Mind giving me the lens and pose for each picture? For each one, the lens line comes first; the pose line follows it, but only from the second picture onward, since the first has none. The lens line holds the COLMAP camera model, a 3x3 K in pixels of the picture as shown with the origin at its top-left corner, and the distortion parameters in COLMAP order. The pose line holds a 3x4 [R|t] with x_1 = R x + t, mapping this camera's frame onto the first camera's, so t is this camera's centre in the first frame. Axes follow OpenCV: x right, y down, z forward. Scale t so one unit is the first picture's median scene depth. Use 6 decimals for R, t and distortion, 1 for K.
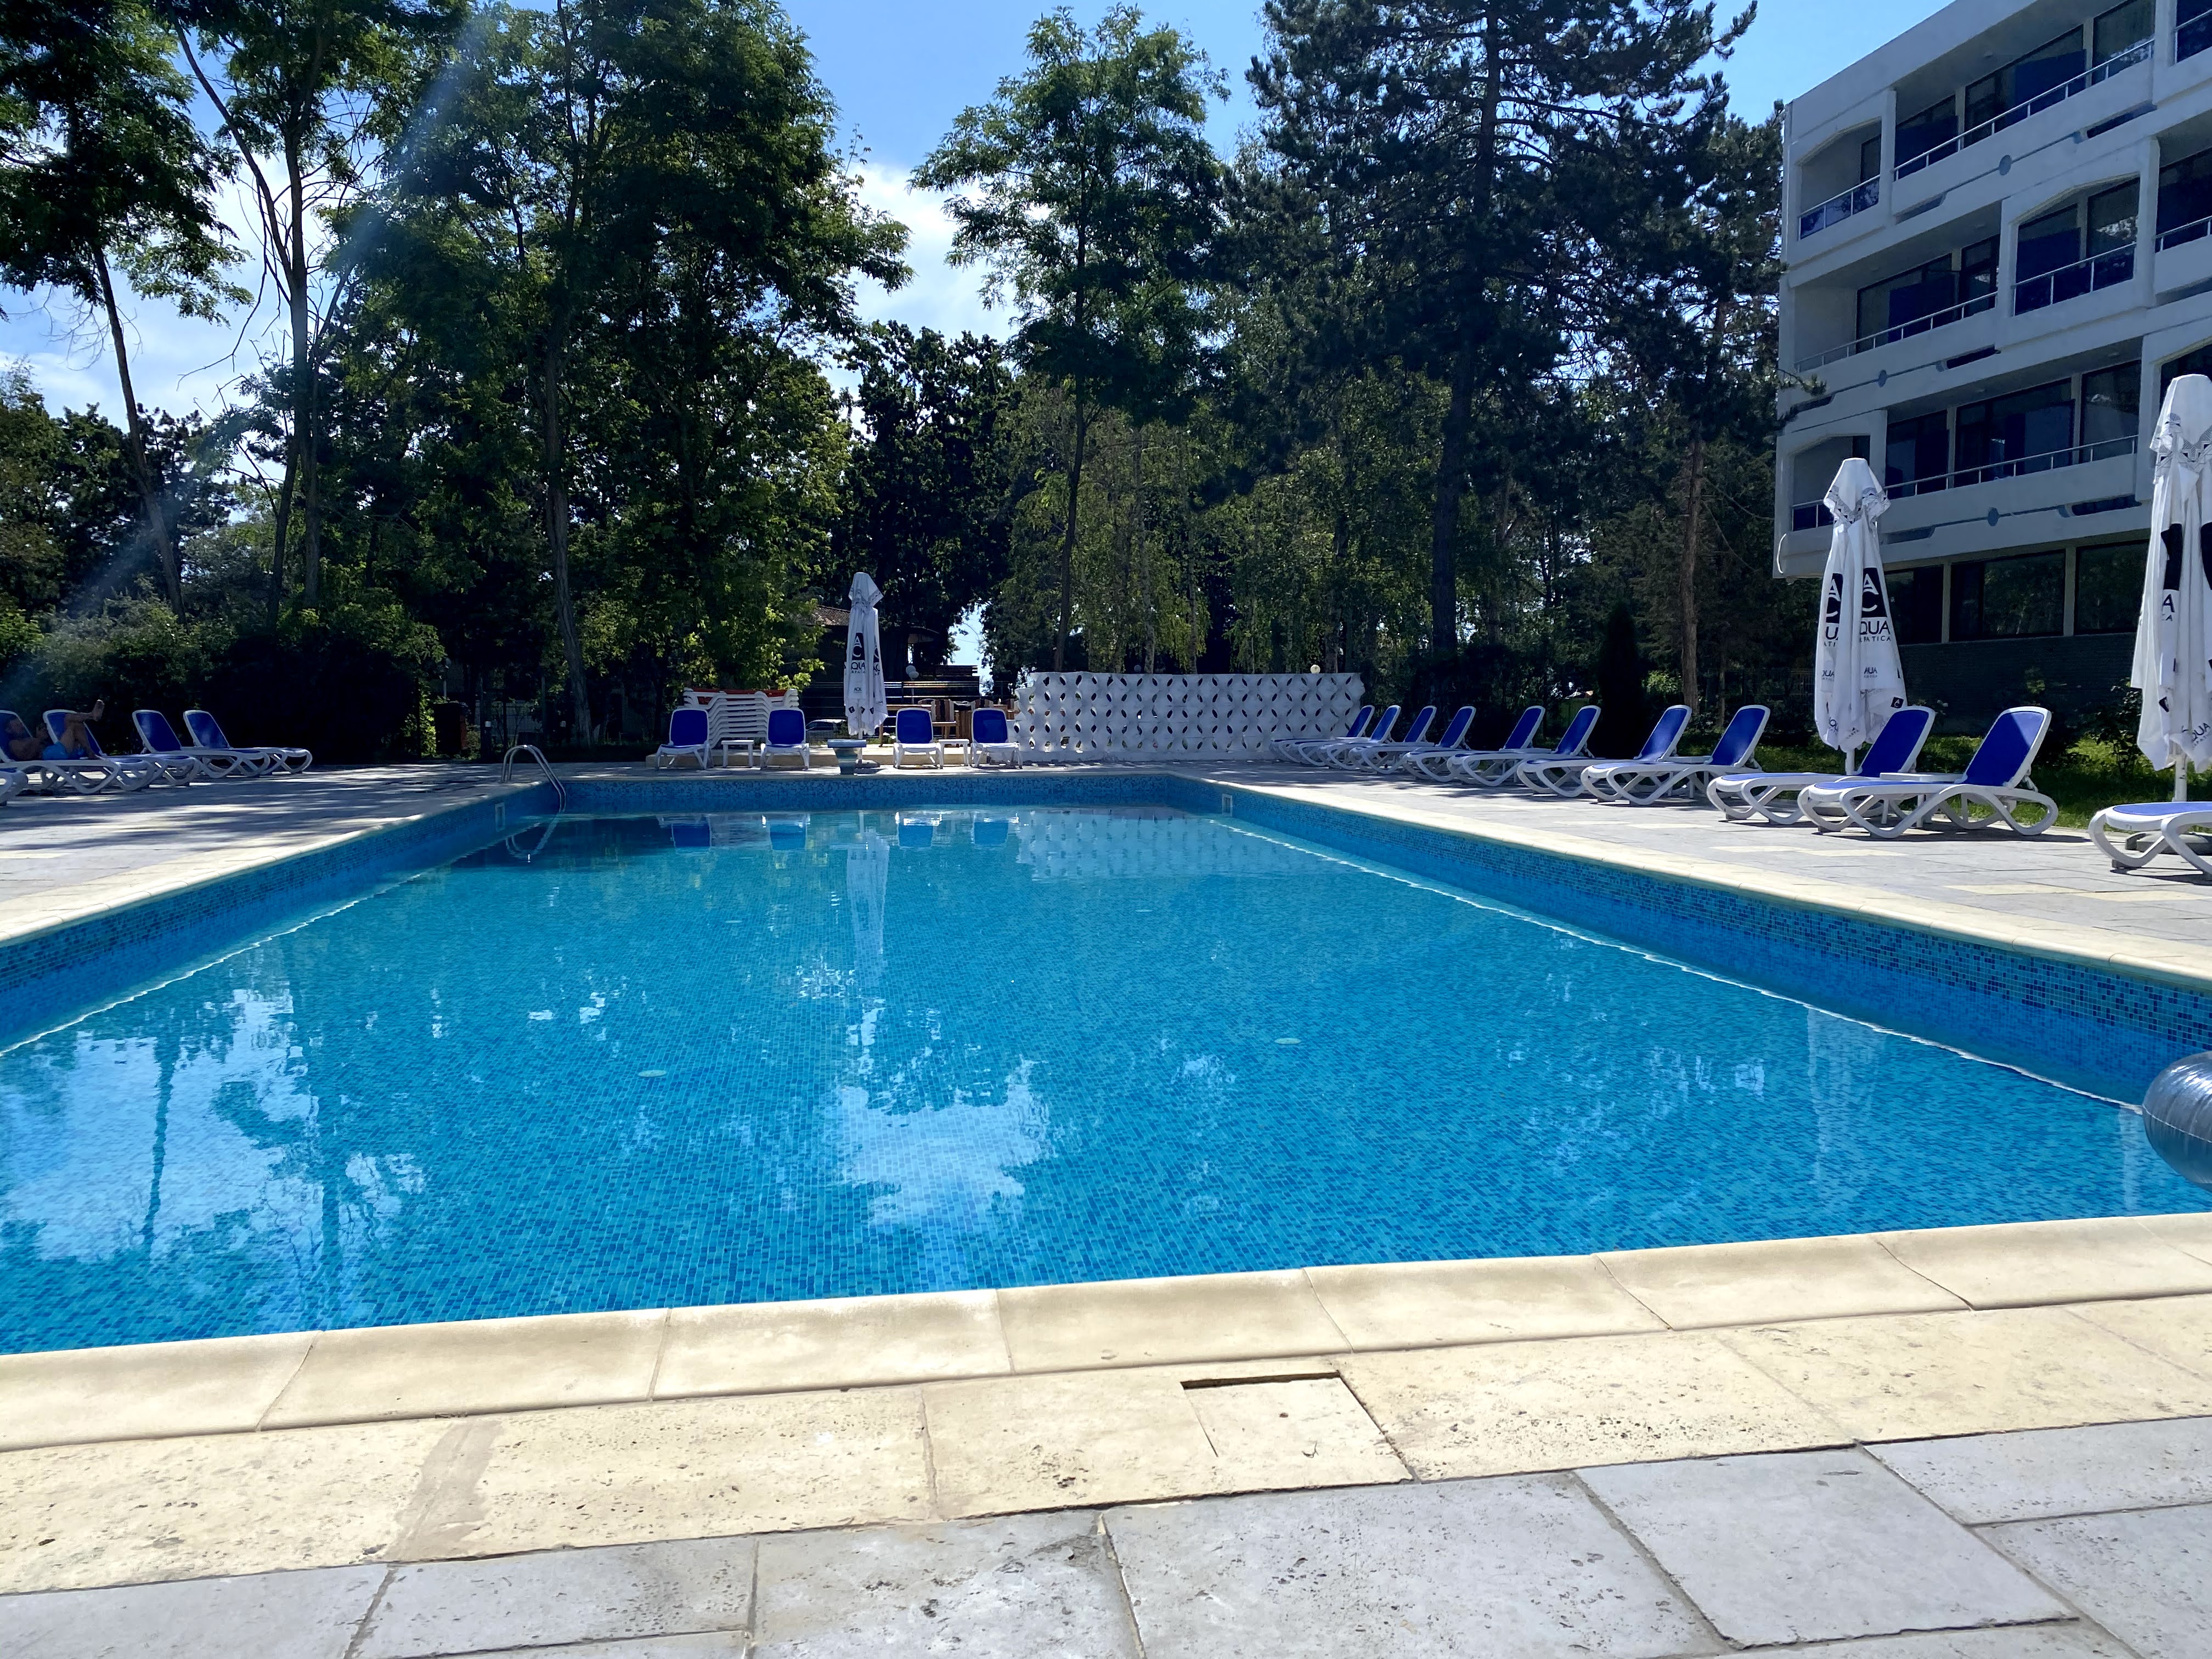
lens RADIAL K [[1698.5, 0, 1109.2], [0, 1698.5, 821.6], [0, 0, 1]] dist [0.010831, -0.007483]
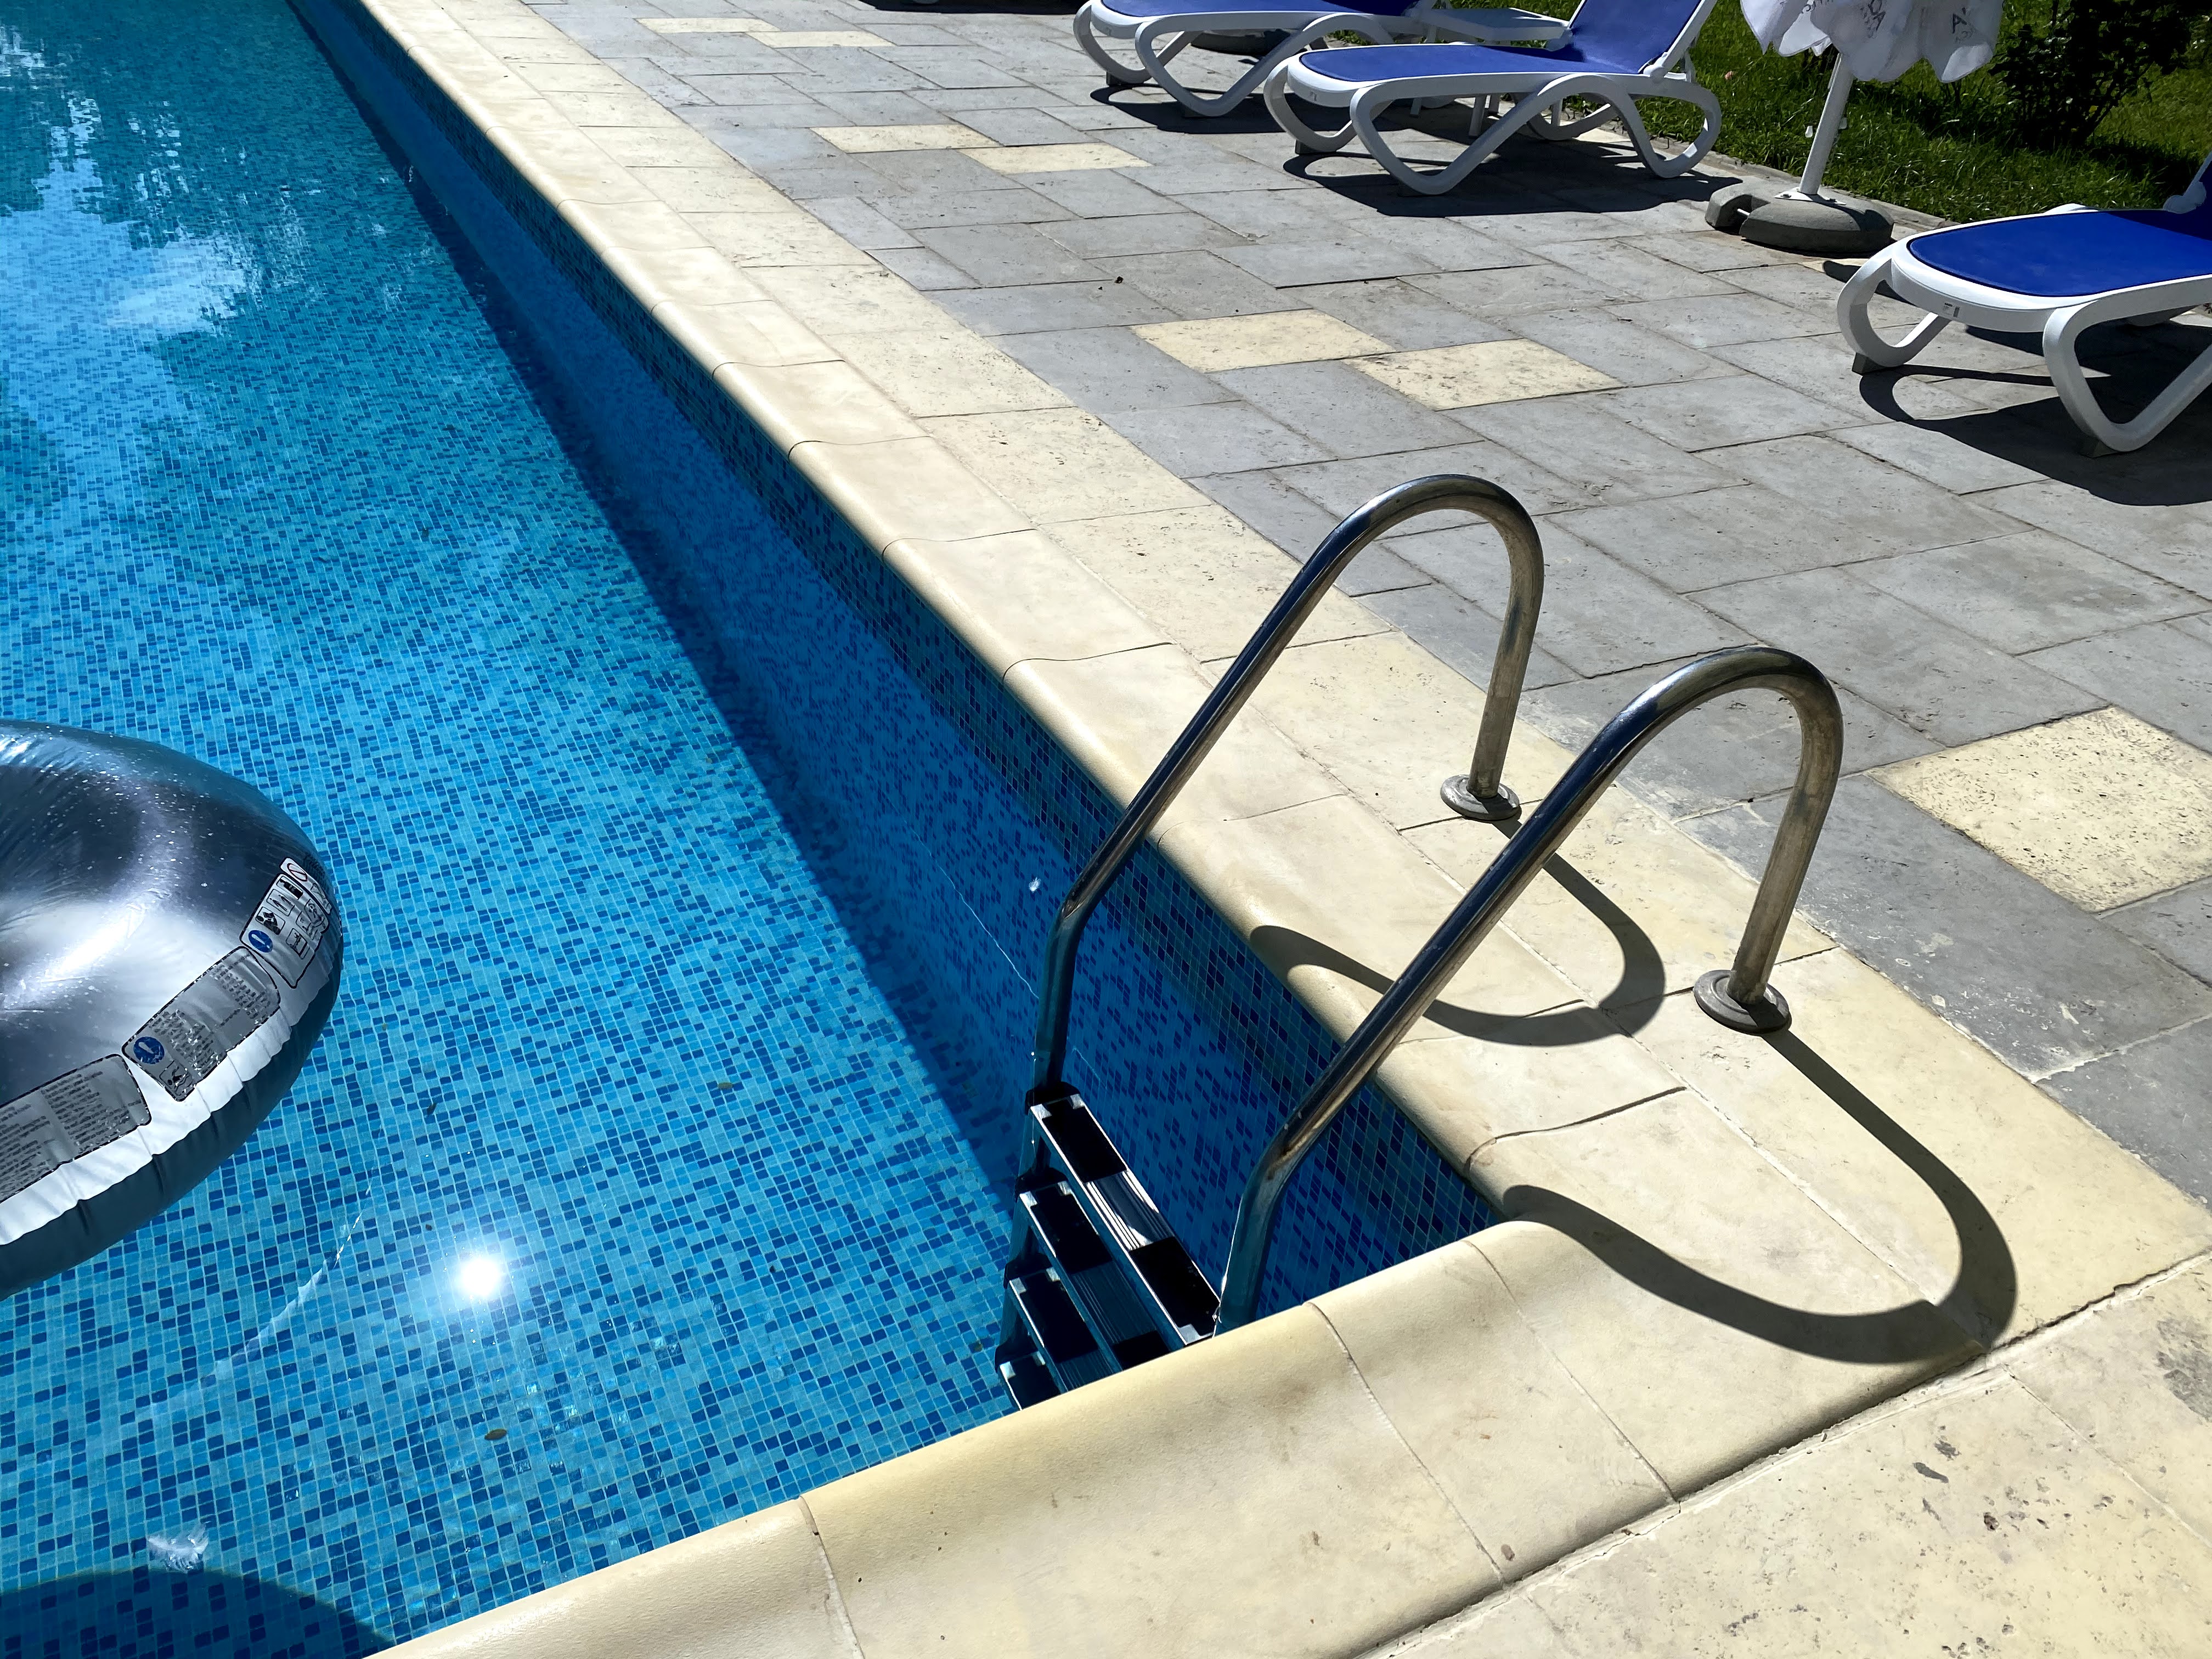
lens RADIAL K [[1698.5, 0, 1109.2], [0, 1698.5, 821.6], [0, 0, 1]] dist [0.010831, -0.007483]
pose [[0.947460, -0.117502, 0.297510, 0.089667], [-0.042812, 0.875137, 0.481978, -0.013378], [-0.316996, -0.469392, 0.824127, 0.064348]]
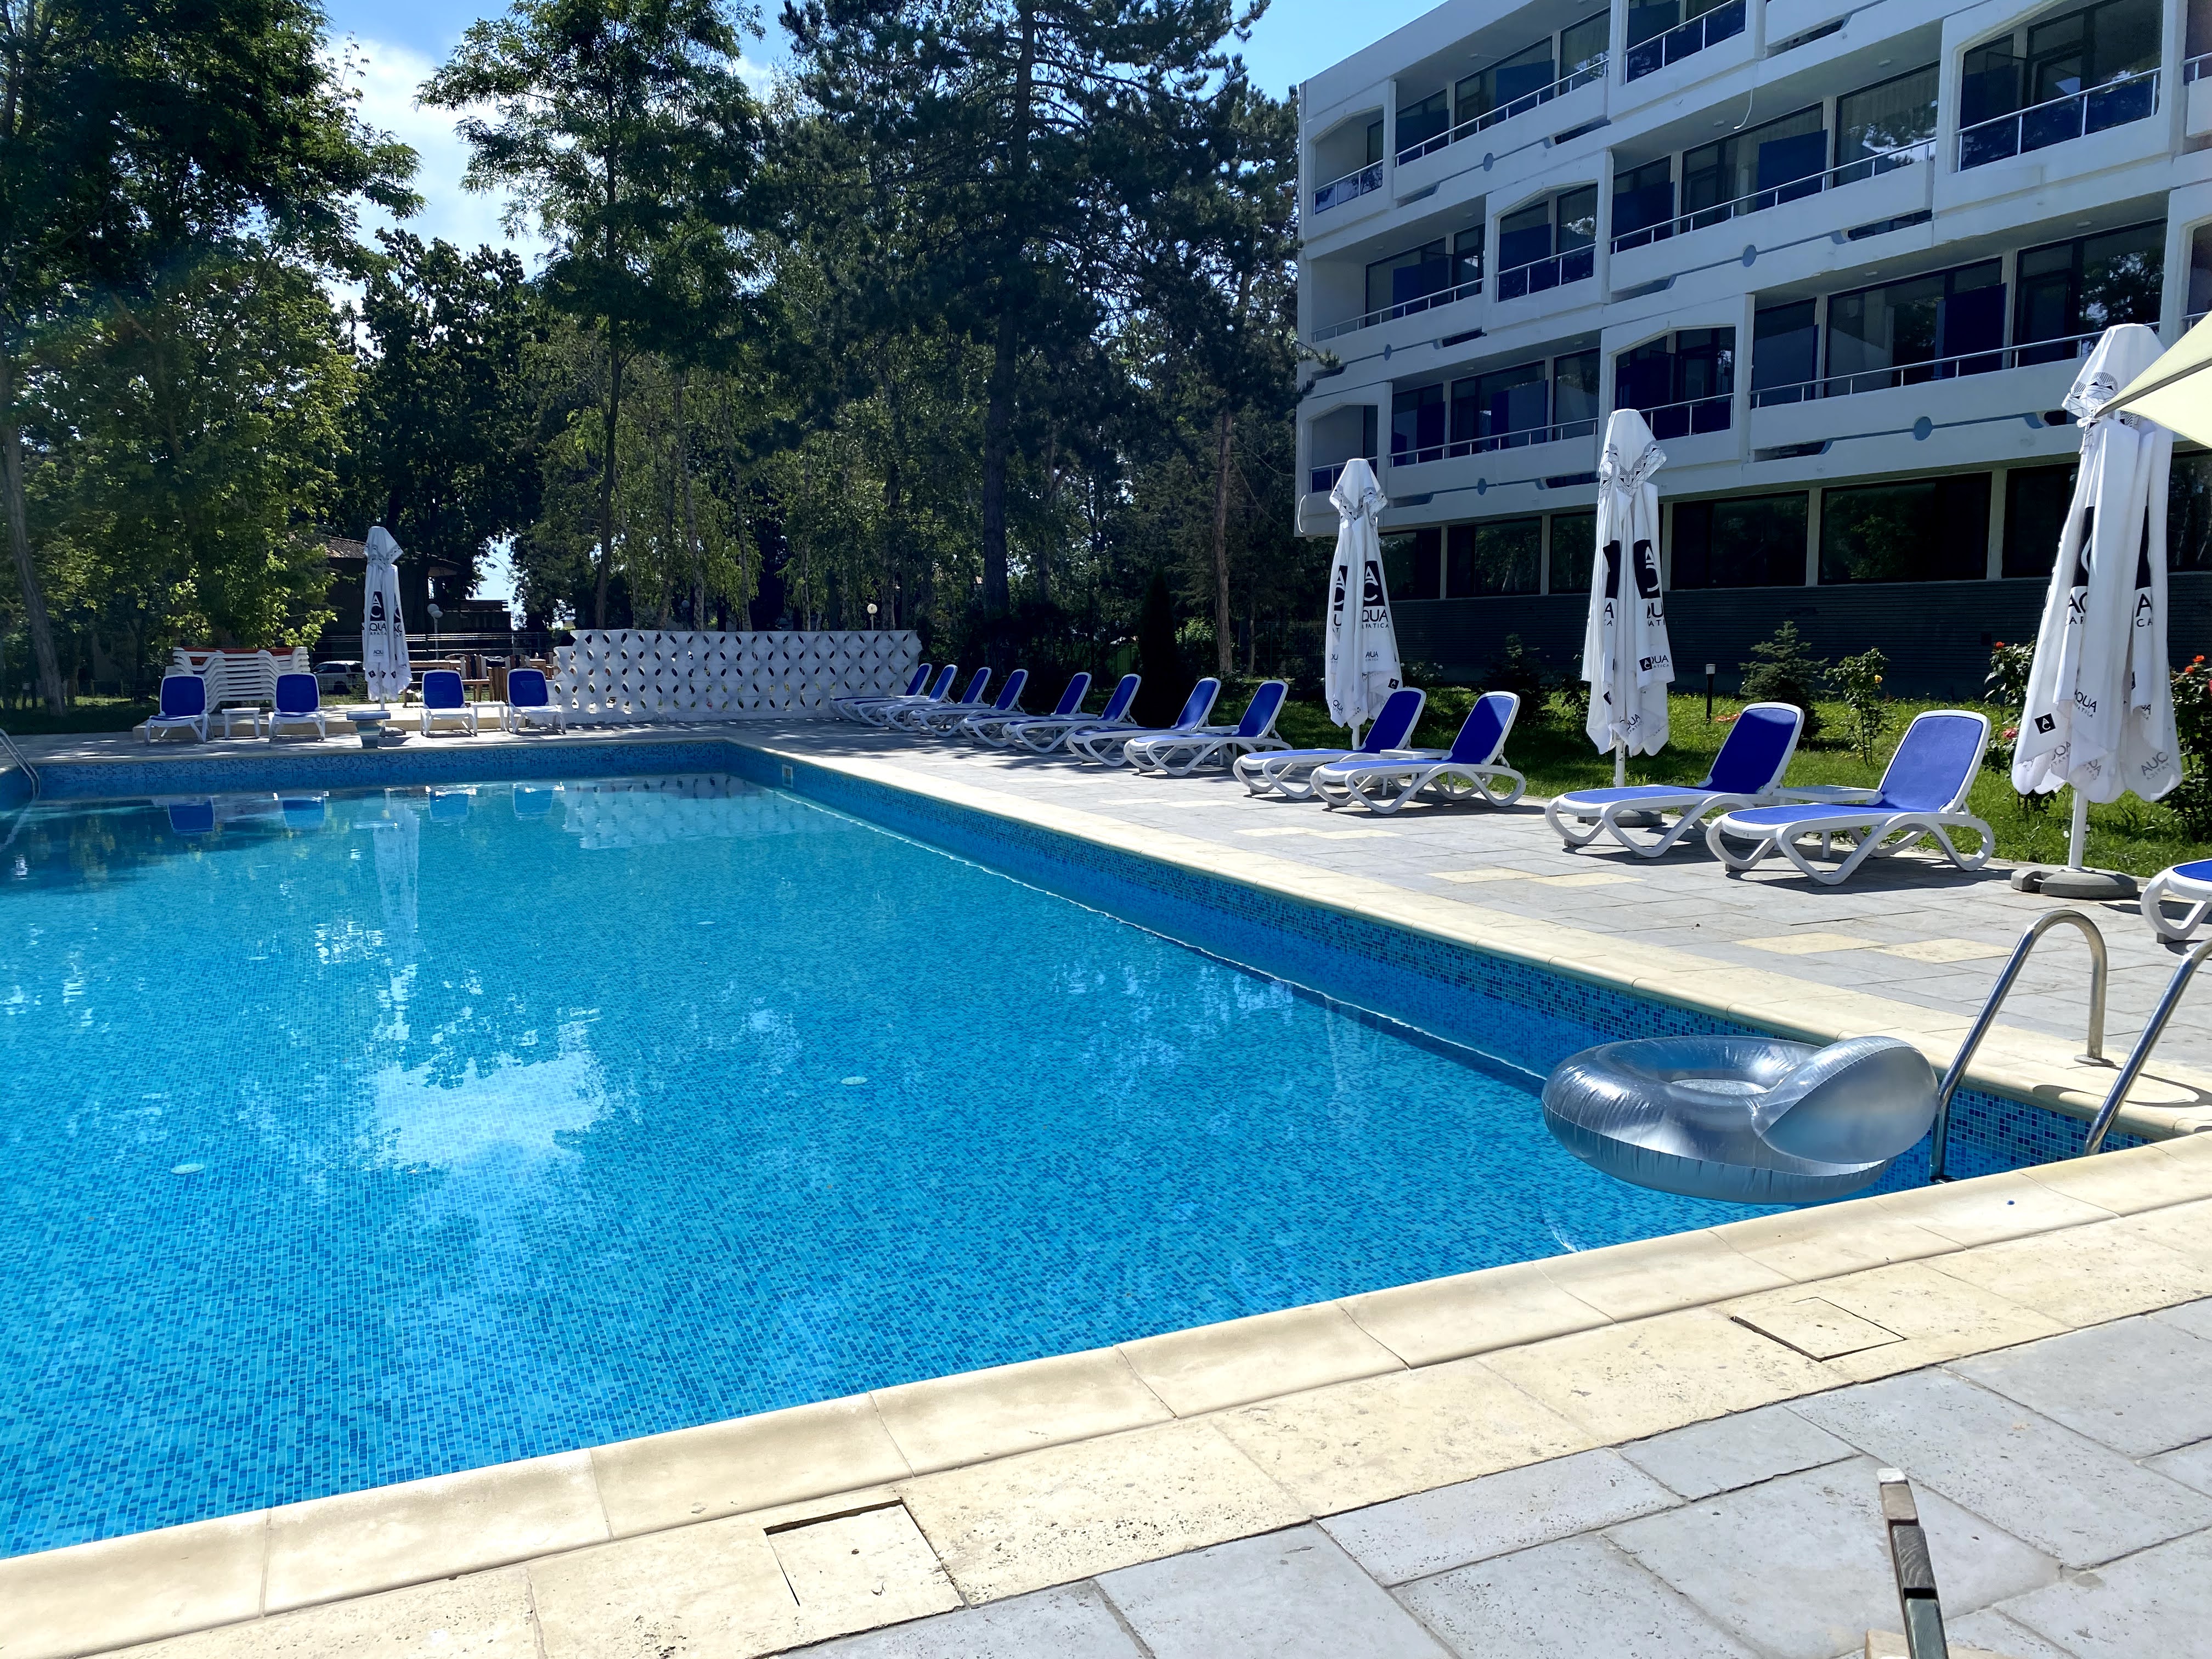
lens RADIAL K [[1698.5, 0, 1109.2], [0, 1698.5, 821.6], [0, 0, 1]] dist [0.010831, -0.007483]
pose [[0.966474, -0.030038, 0.255001, -0.000622], [0.020346, 0.998970, 0.040562, -0.011544], [-0.255957, -0.034014, 0.966090, -0.008954]]
